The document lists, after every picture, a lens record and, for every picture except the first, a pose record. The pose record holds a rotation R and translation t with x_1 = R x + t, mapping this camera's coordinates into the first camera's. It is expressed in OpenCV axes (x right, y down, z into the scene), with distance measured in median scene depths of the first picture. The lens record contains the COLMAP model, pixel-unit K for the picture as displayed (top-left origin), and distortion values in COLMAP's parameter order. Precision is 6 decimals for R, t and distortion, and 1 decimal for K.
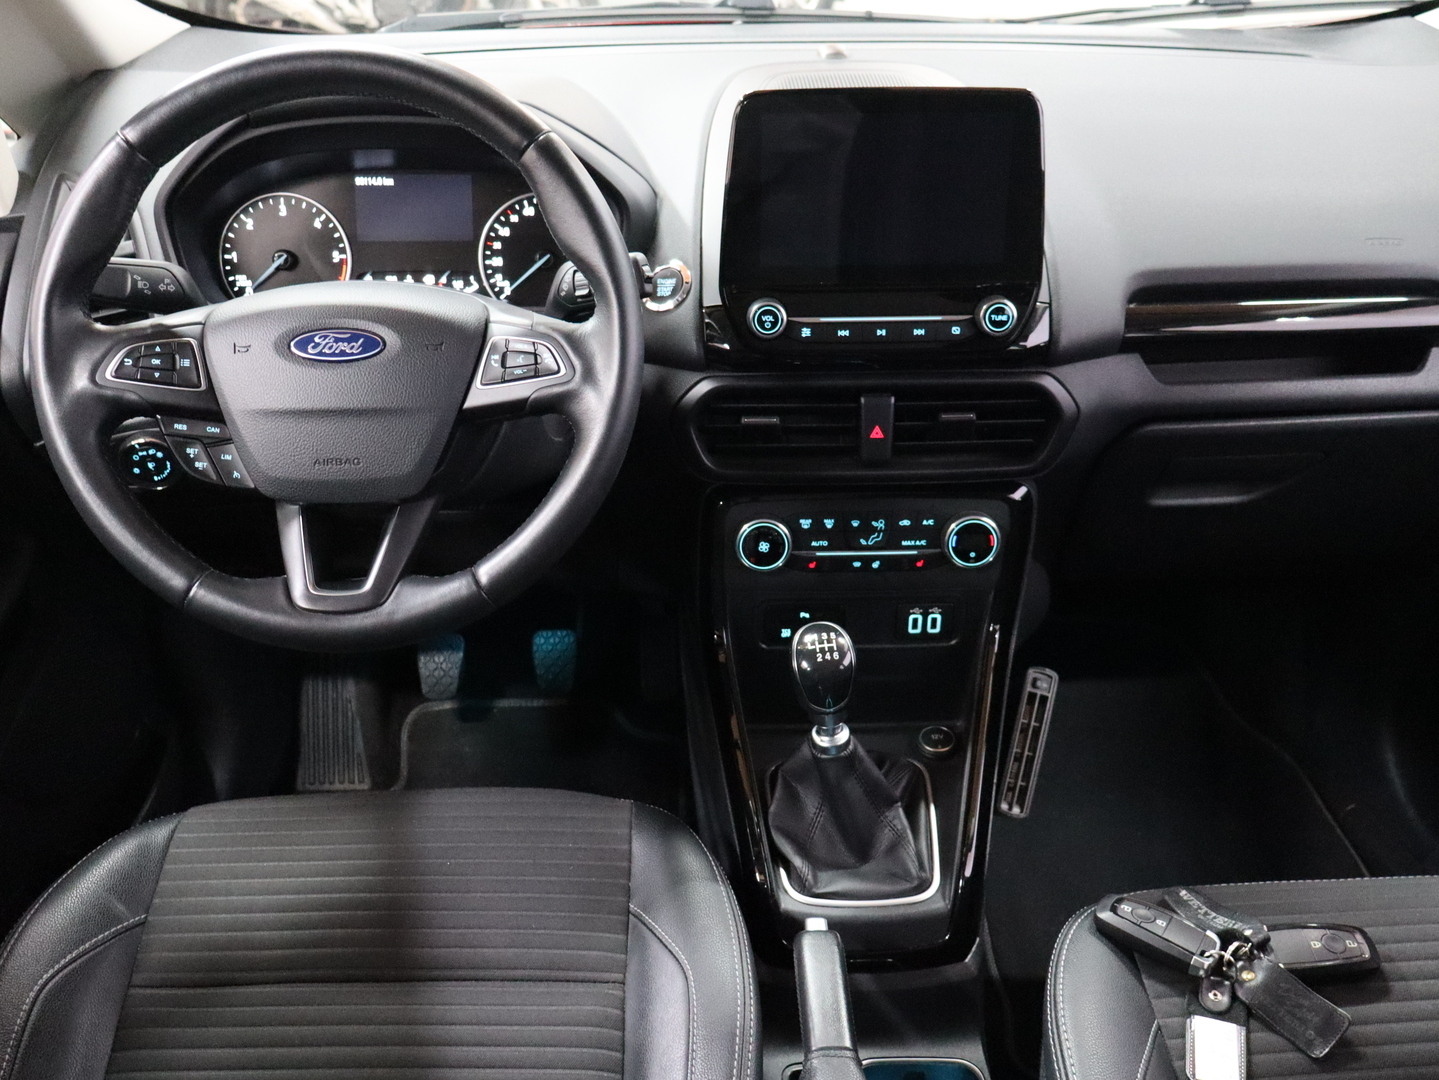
lens RADIAL K [[1286.8, 0, 719.5], [0, 1286.8, 540.0], [0, 0, 1]] dist [0.037021, 0.006914]
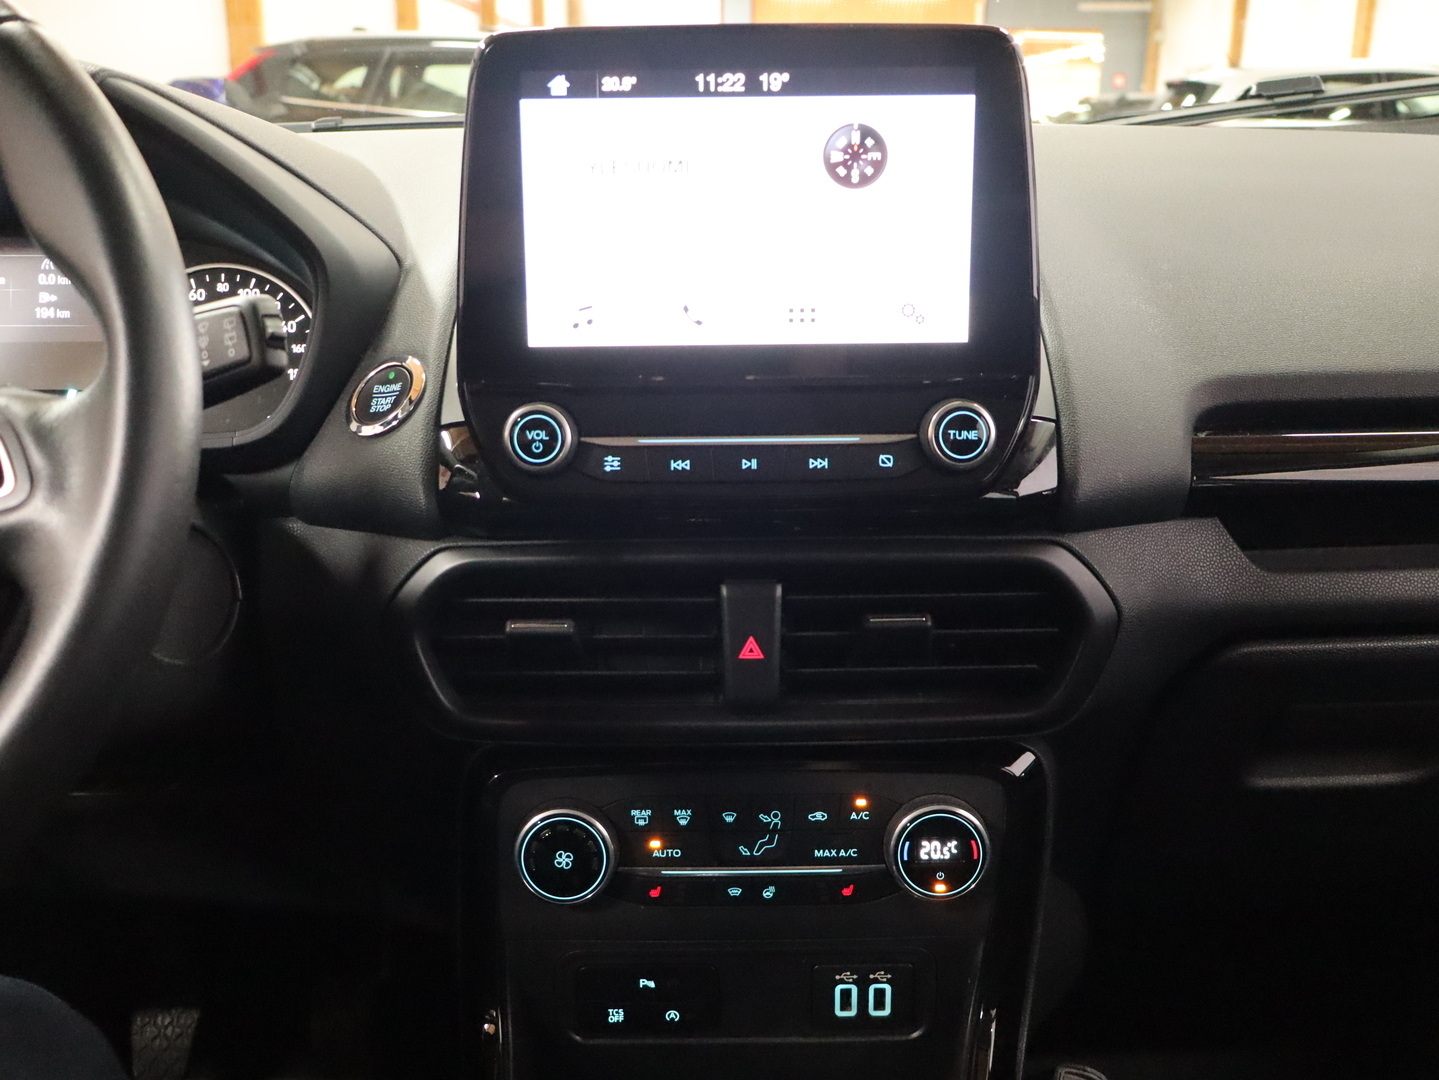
lens RADIAL K [[1286.8, 0, 719.5], [0, 1286.8, 540.0], [0, 0, 1]] dist [0.037021, 0.006914]
pose [[0.999912, 0.002170, -0.013096, 0.115235], [-0.004787, 0.979103, -0.203307, -0.017902], [0.012381, 0.203352, 0.979027, 0.453606]]
